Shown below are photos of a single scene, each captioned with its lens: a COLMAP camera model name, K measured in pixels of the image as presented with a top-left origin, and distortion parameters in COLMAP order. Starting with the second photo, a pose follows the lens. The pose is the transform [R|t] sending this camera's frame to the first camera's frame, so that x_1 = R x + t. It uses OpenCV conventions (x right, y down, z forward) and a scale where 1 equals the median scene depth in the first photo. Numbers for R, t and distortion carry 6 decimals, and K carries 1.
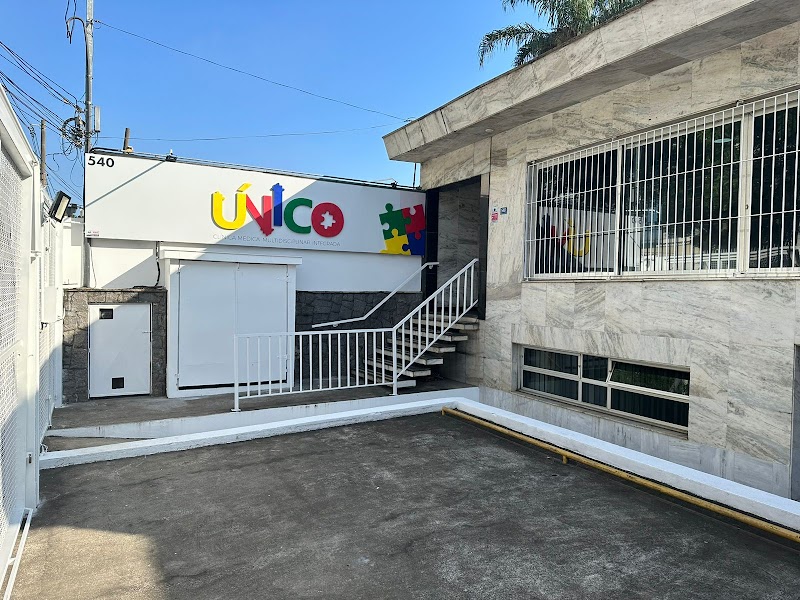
lens RADIAL K [[544.2, 0, 400.6], [0, 544.2, 297.0], [0, 0, 1]] dist [0.098595, -0.144709]
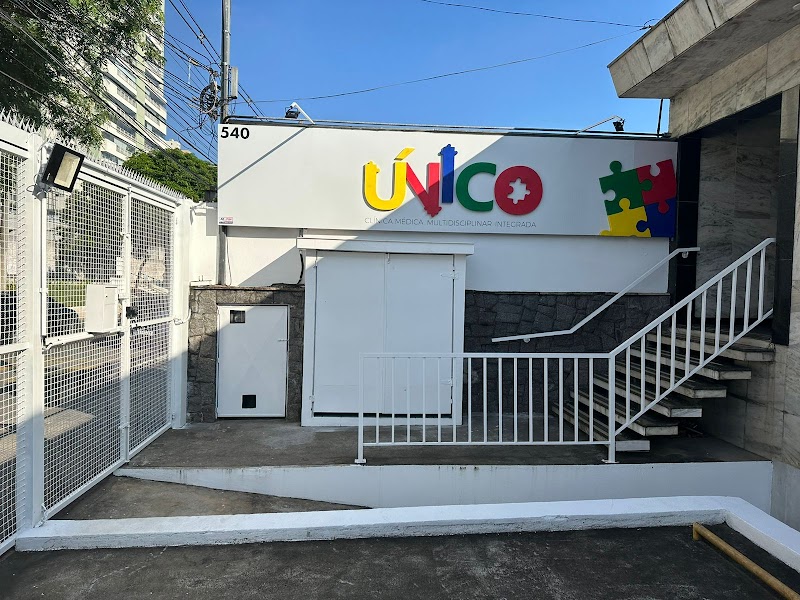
lens RADIAL K [[544.2, 0, 400.6], [0, 544.2, 297.0], [0, 0, 1]] dist [0.098595, -0.144709]
pose [[0.906939, 0.014365, -0.421018, 0.031791], [-0.011989, 0.999894, 0.008291, -0.008238], [0.421092, -0.002472, 0.907015, 0.318356]]
